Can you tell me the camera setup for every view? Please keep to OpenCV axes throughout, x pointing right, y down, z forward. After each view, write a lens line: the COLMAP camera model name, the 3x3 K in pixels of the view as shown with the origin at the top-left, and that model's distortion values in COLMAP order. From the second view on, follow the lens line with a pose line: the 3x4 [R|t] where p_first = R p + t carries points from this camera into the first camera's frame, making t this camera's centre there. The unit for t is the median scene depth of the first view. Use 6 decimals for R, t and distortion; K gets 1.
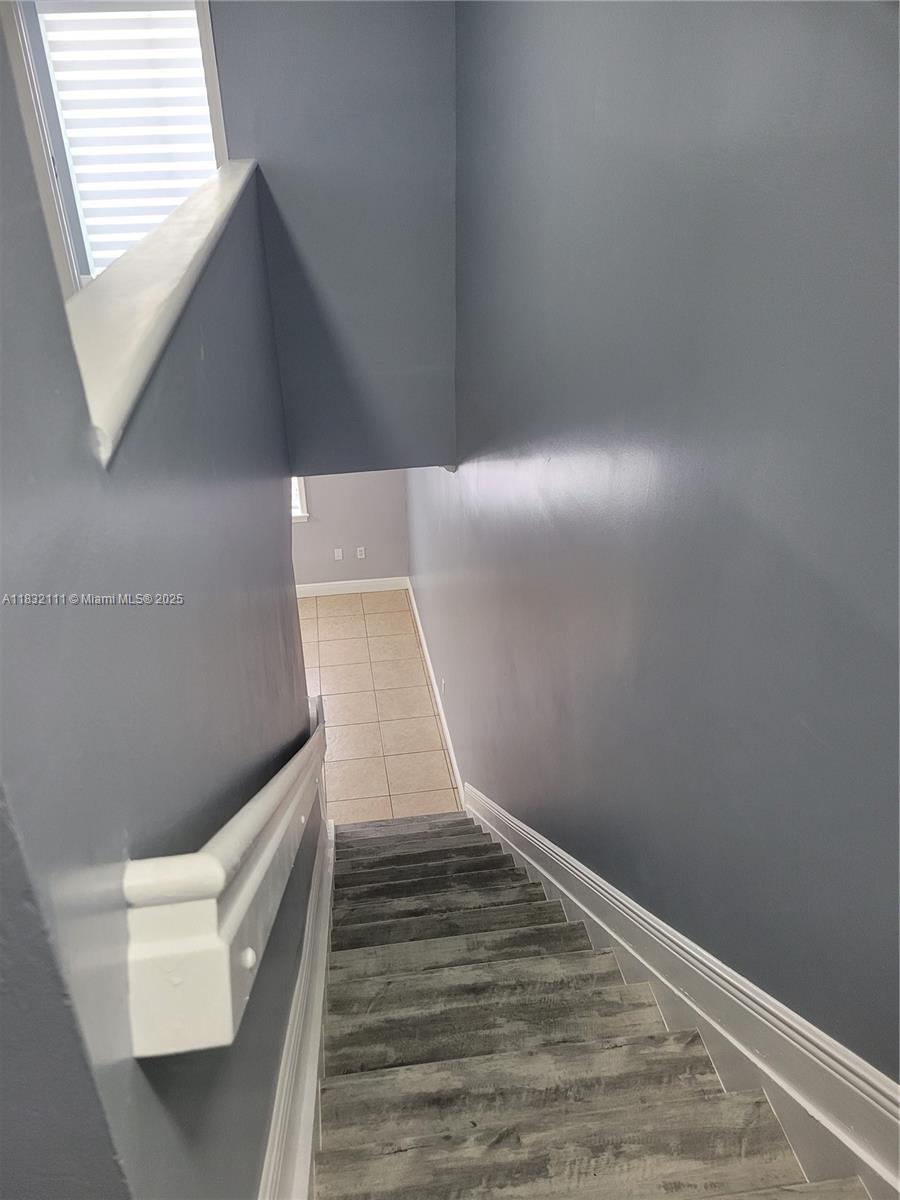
lens RADIAL K [[907.0, 0, 449.4], [0, 907.0, 600.9], [0, 0, 1]] dist [0.000492, -0.000008]
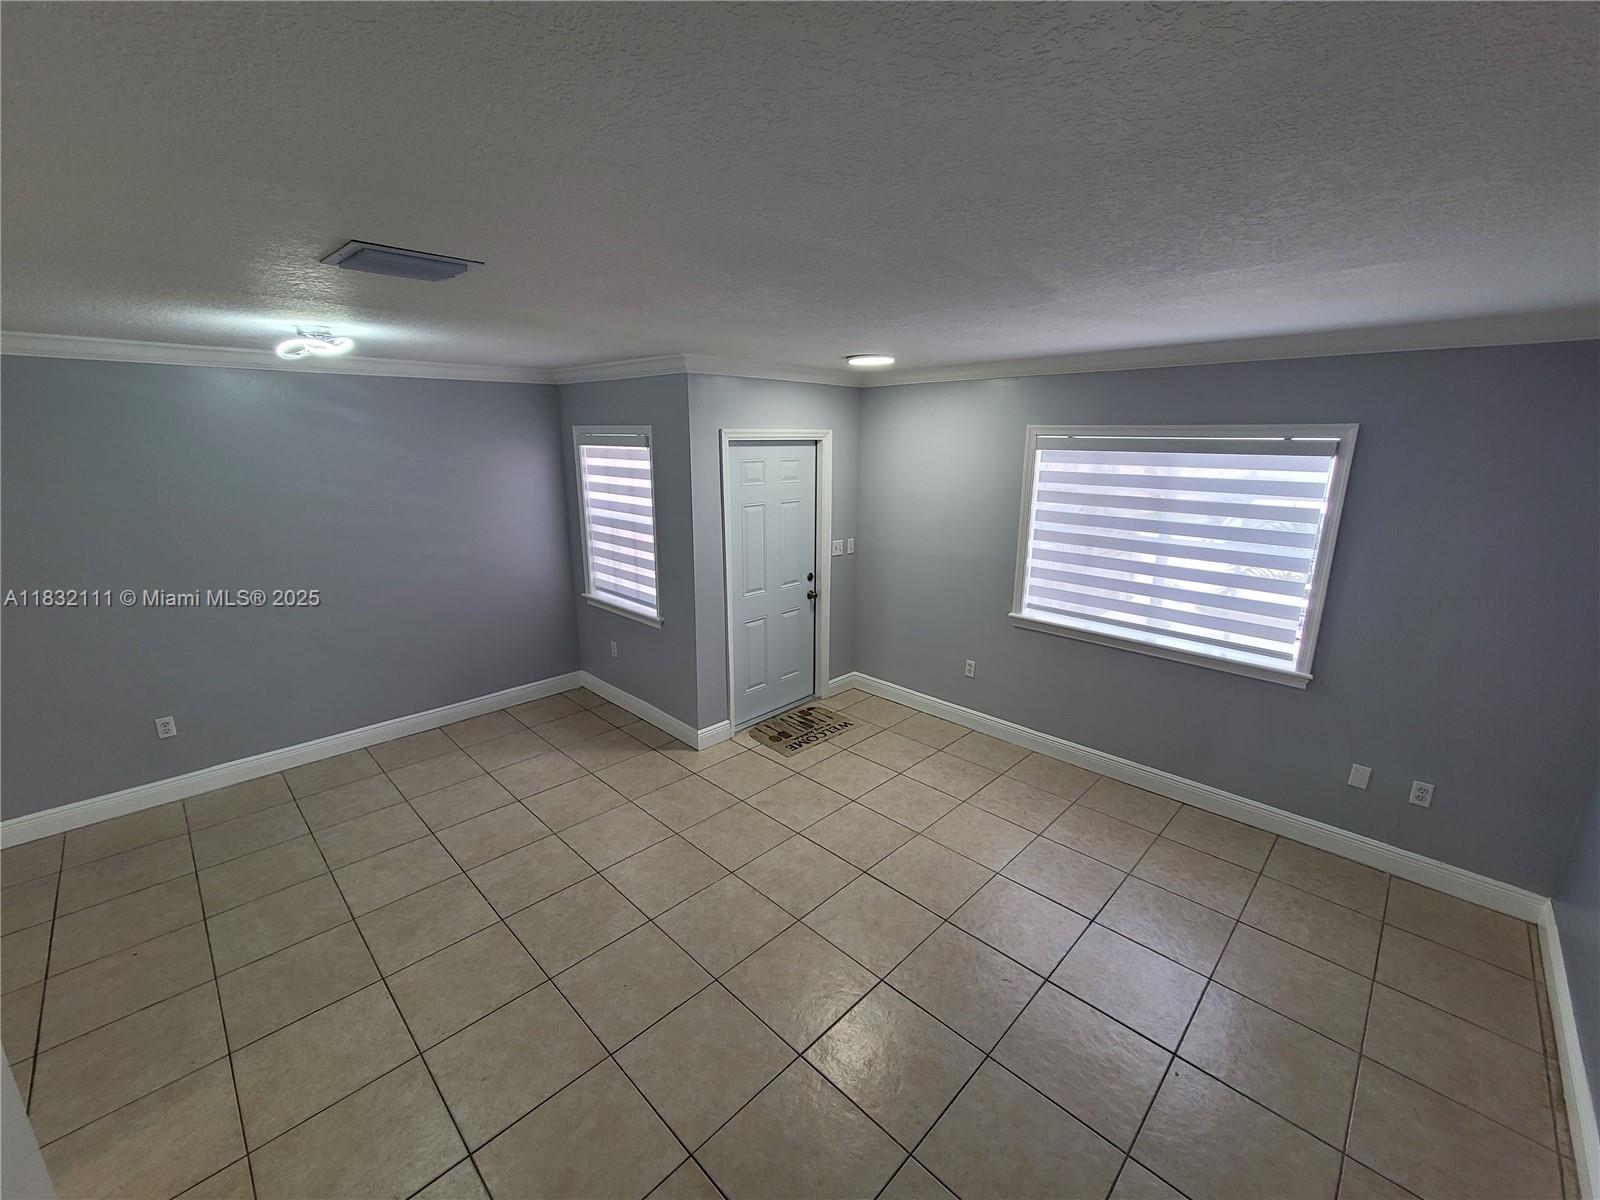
lens RADIAL K [[658.1, 0, 796.7], [0, 658.1, 590.5], [0, 0, 1]] dist [-0.005884, 0.002762]
pose [[0.593719, 0.208415, -0.777214, -0.047858], [-0.395726, 0.916629, -0.056498, -0.002770], [0.700642, 0.341108, 0.626695, 0.528328]]
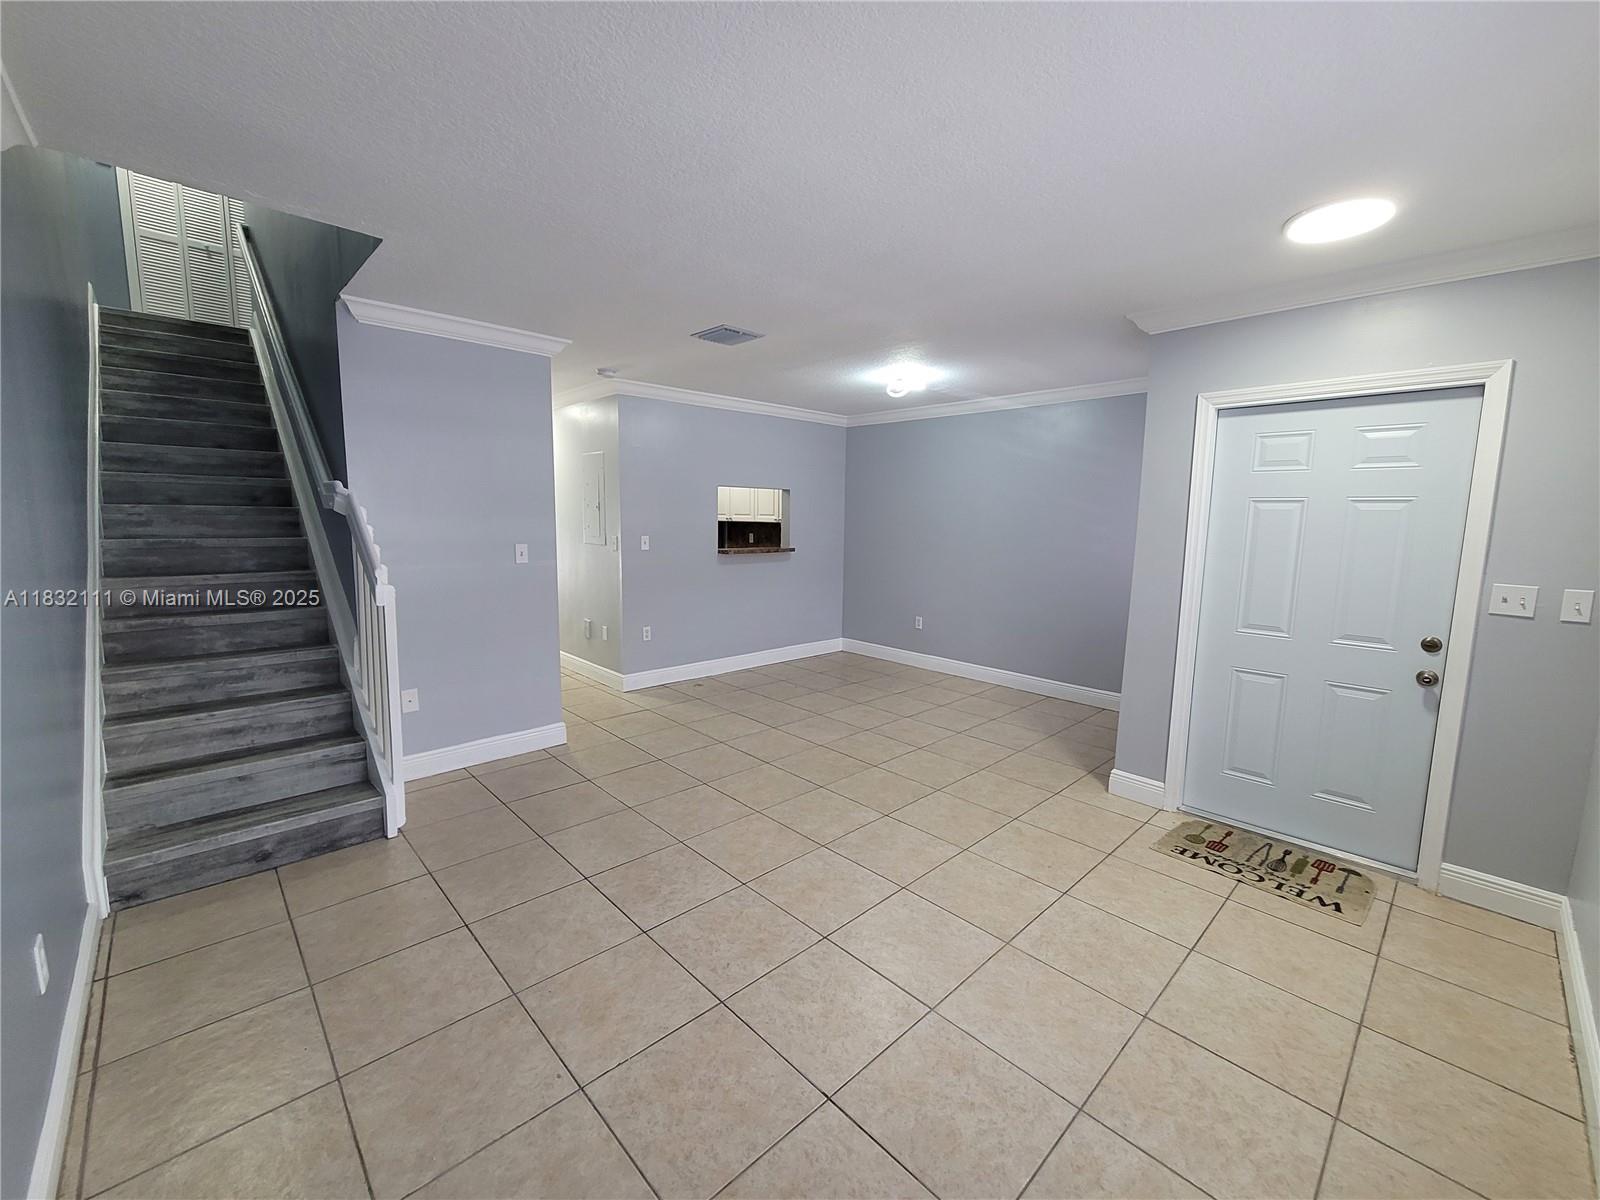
lens RADIAL K [[658.1, 0, 800.2], [0, 658.1, 598.5], [0, 0, 1]] dist [-0.005884, 0.002762]
pose [[-0.820839, 0.080100, -0.565515, -0.075832], [-0.270999, 0.816953, 0.509065, -0.140089], [0.502775, 0.571115, -0.648880, 0.919006]]
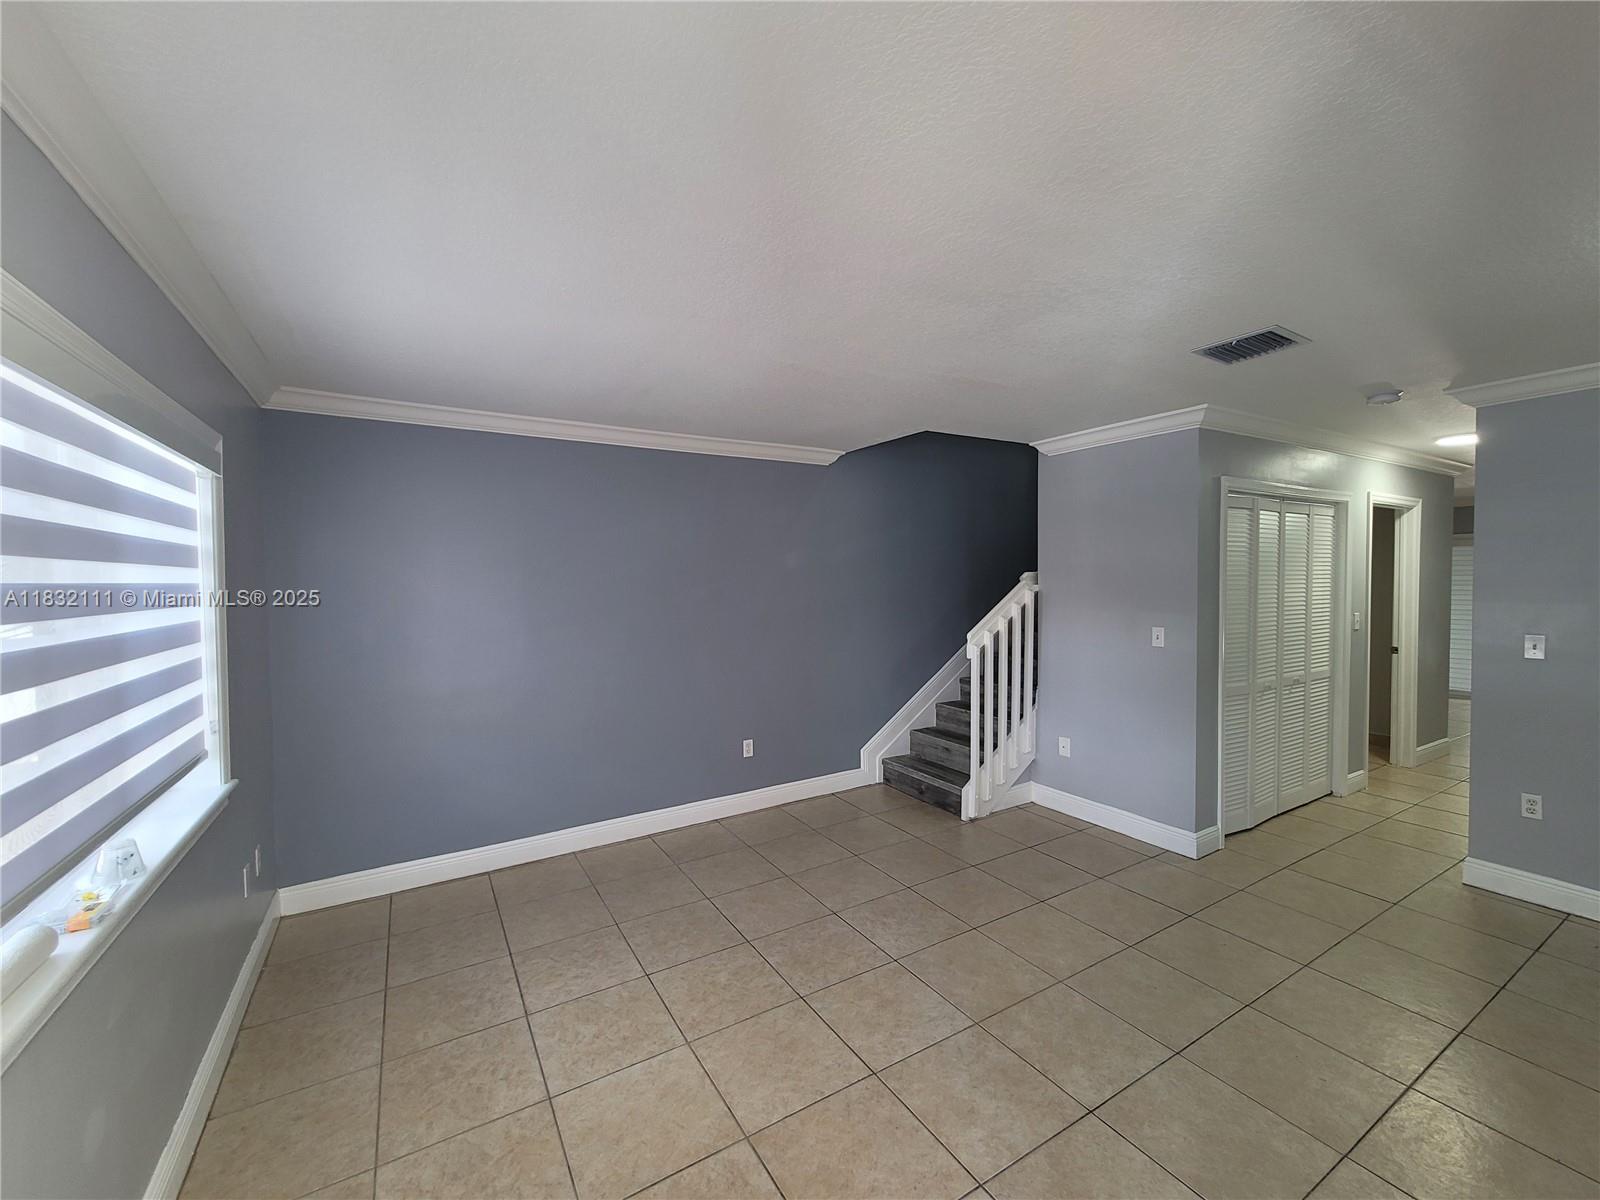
lens RADIAL K [[658.1, 0, 797.4], [0, 658.1, 595.0], [0, 0, 1]] dist [-0.005884, 0.002762]
pose [[-0.371808, -0.005379, 0.928294, -0.474404], [0.458496, 0.868438, 0.188673, -0.103750], [-0.807180, 0.495769, -0.320426, 0.838569]]
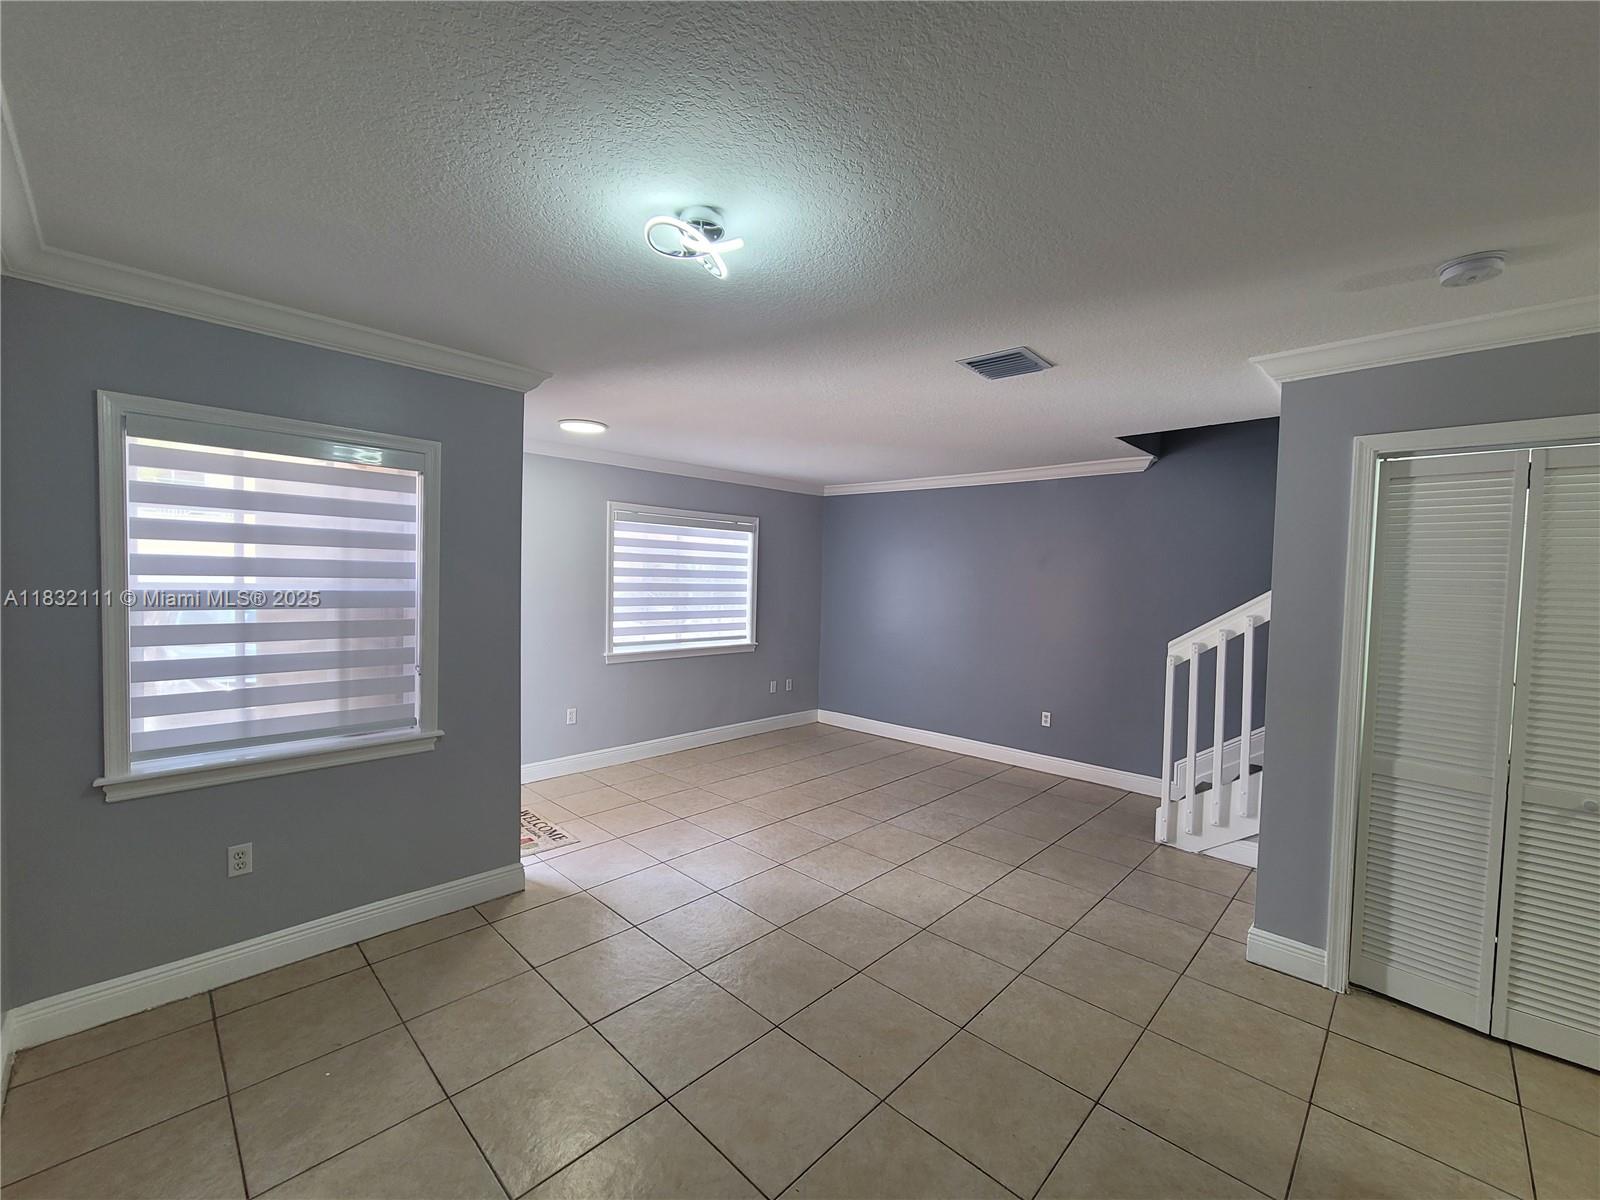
lens RADIAL K [[658.1, 0, 799.4], [0, 658.1, 595.6], [0, 0, 1]] dist [-0.005884, 0.002762]
pose [[0.797956, 0.020720, 0.602360, -0.542777], [0.251140, 0.897085, -0.363548, 0.131031], [-0.547901, 0.441372, 0.710630, 0.418668]]
